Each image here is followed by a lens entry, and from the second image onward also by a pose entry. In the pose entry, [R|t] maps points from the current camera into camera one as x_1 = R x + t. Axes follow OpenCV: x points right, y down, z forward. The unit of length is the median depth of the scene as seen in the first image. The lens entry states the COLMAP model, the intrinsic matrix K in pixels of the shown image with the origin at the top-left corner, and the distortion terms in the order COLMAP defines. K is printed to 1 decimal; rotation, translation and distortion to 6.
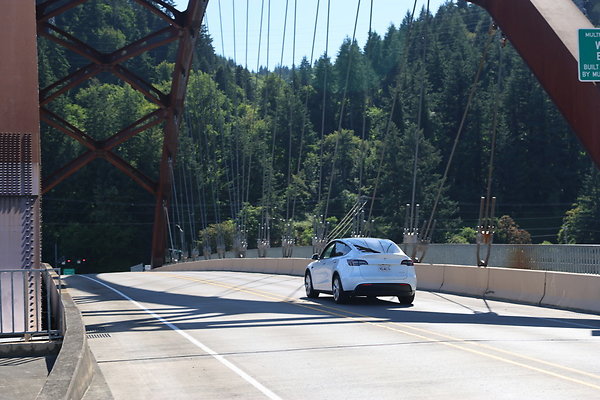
lens RADIAL K [[1087.0, 0, 300.0], [0, 1087.0, 216.3], [0, 0, 1]] dist [0.214025, -0.057585]
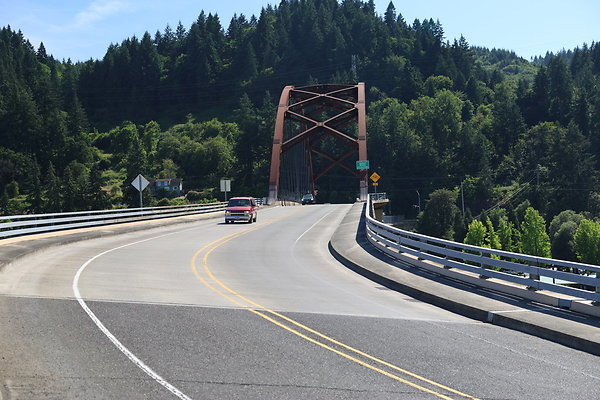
lens RADIAL K [[998.9, 0, 299.4], [0, 998.9, 197.8], [0, 0, 1]] dist [0.211404, -0.053089]
pose [[0.951582, -0.021958, -0.306609, 0.154235], [0.026520, 0.999591, 0.010719, -0.002123], [0.306248, -0.018332, 0.951775, -0.422468]]
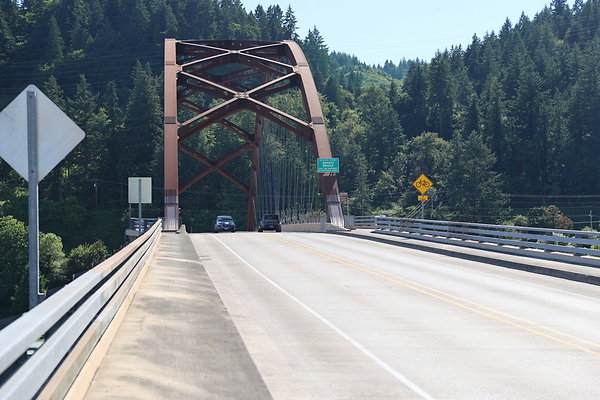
lens RADIAL K [[1111.4, 0, 301.0], [0, 1111.4, 201.3], [0, 0, 1]] dist [0.266168, -0.195357]
pose [[0.992256, 0.001927, -0.124196, 0.059178], [-0.002286, 0.999994, -0.002746, -0.001076], [0.124190, 0.003009, 0.992254, -0.247055]]
